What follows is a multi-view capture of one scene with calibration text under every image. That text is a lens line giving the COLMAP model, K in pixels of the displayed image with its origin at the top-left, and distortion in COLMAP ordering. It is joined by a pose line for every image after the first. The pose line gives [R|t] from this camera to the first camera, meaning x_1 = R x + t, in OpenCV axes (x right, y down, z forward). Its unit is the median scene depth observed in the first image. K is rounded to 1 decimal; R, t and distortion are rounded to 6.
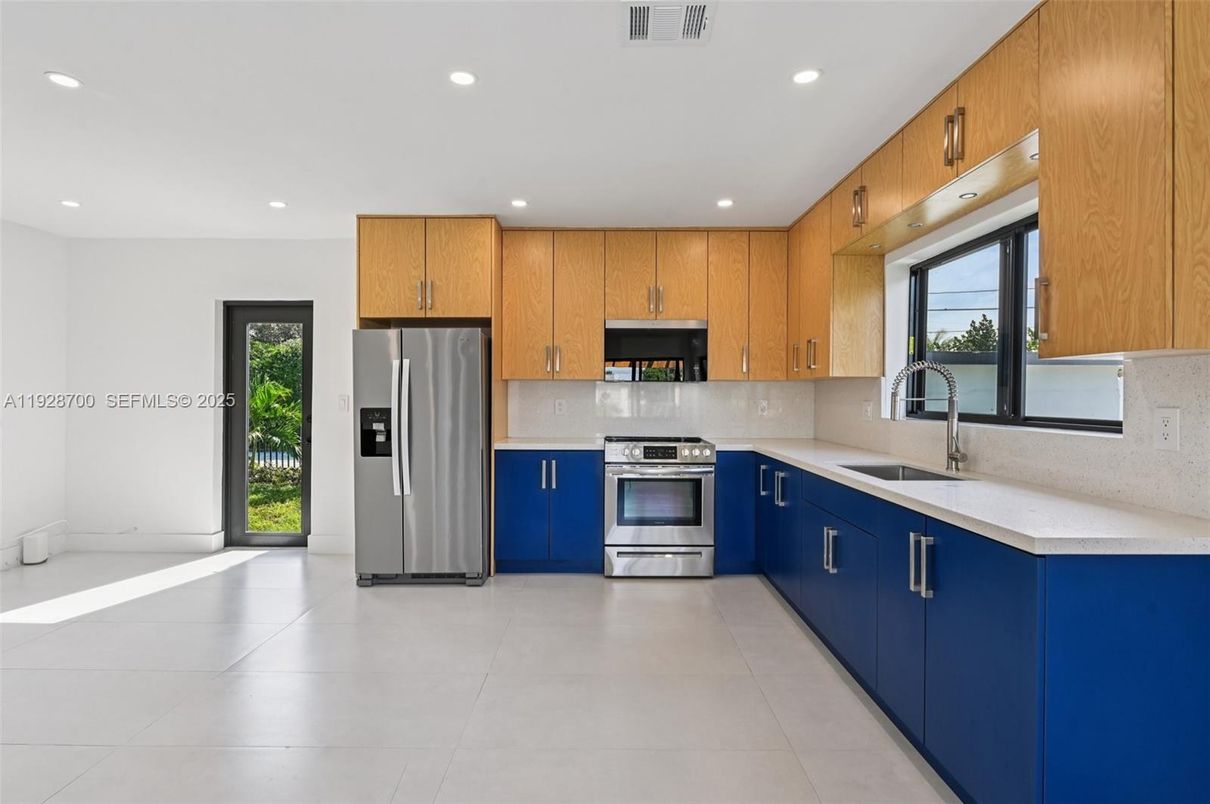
lens RADIAL K [[605.2, 0, 571.8], [0, 605.2, 398.9], [0, 0, 1]] dist [0.006582, 0.000946]
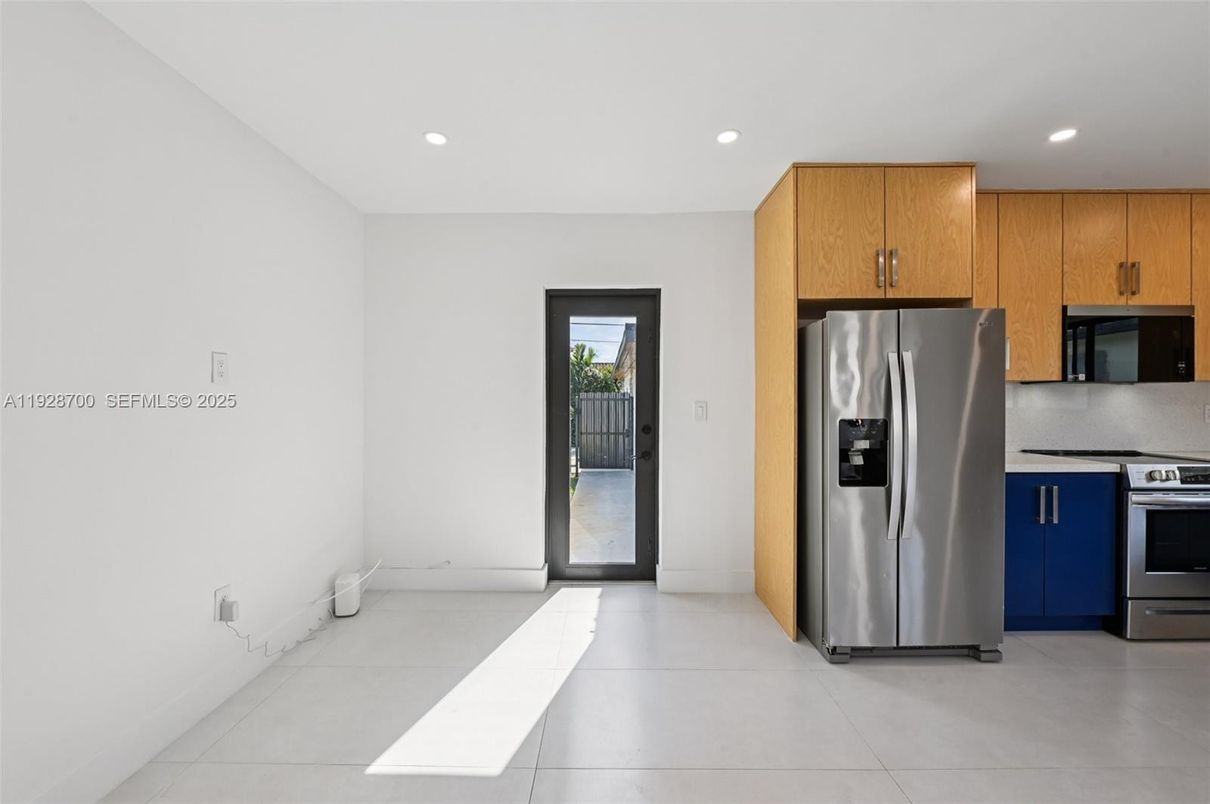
lens RADIAL K [[482.7, 0, 600.8], [0, 482.7, 402.0], [0, 0, 1]] dist [-0.002512, -0.000171]
pose [[0.999947, -0.004147, 0.009456, -0.564061], [0.004120, 0.999987, 0.002871, -0.007660], [-0.009468, -0.002832, 0.999951, 0.374725]]
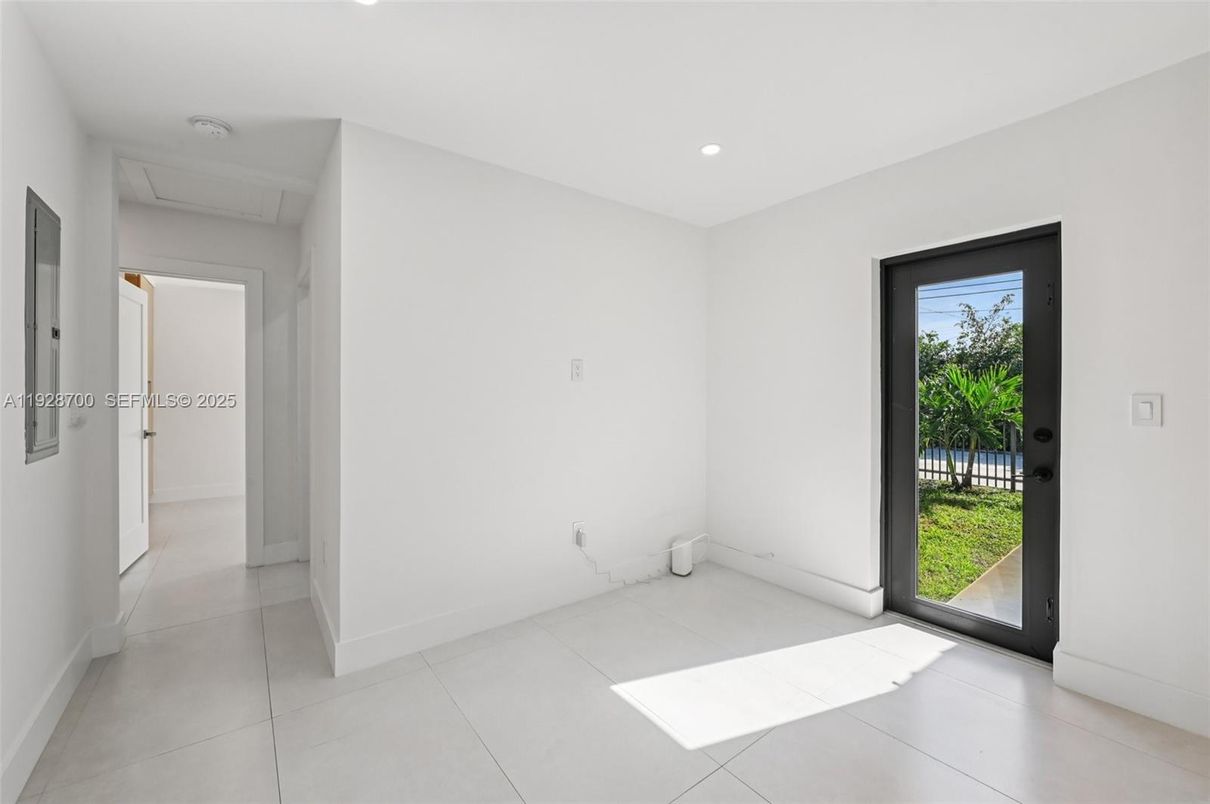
lens RADIAL K [[482.7, 0, 606.2], [0, 482.7, 395.7], [0, 0, 1]] dist [-0.002512, -0.000171]
pose [[0.619832, -0.003217, -0.784728, -0.374187], [0.000662, 0.999993, -0.003576, -0.002785], [0.784734, 0.001697, 0.619830, 0.454235]]
